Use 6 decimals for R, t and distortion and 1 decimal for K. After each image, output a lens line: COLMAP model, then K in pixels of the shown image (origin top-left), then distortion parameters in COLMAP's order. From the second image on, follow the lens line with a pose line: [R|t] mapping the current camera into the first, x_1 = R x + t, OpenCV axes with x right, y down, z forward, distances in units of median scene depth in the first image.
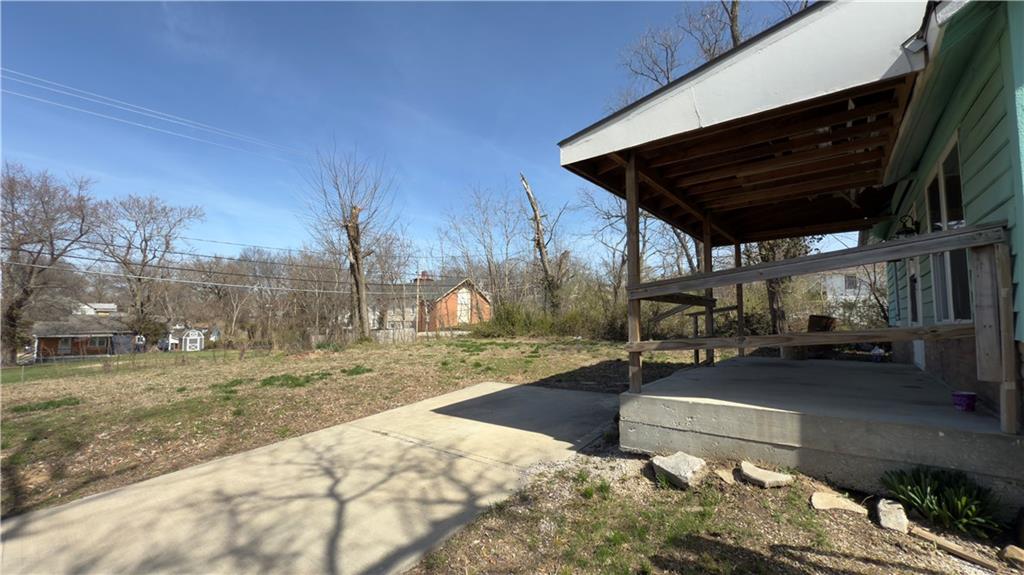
lens RADIAL K [[405.7, 0, 510.5], [0, 405.7, 292.6], [0, 0, 1]] dist [0.001665, -0.000122]
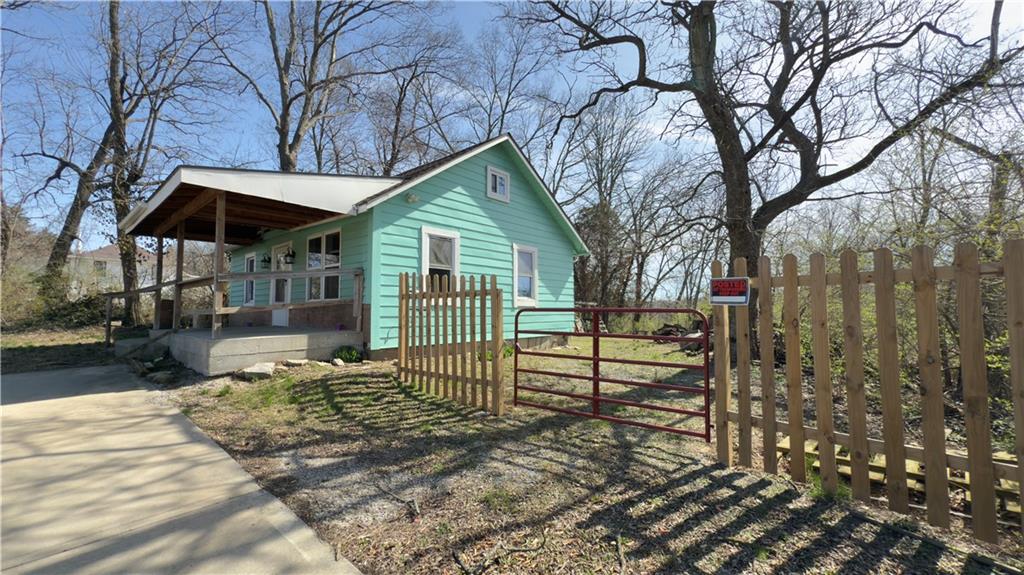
lens RADIAL K [[405.7, 0, 511.3], [0, 405.7, 293.6], [0, 0, 1]] dist [0.001665, -0.000122]
pose [[0.028492, 0.044336, 0.998610, -1.718649], [-0.063377, 0.997086, -0.042460, 0.082444], [-0.997583, -0.062079, 0.031219, -0.269373]]
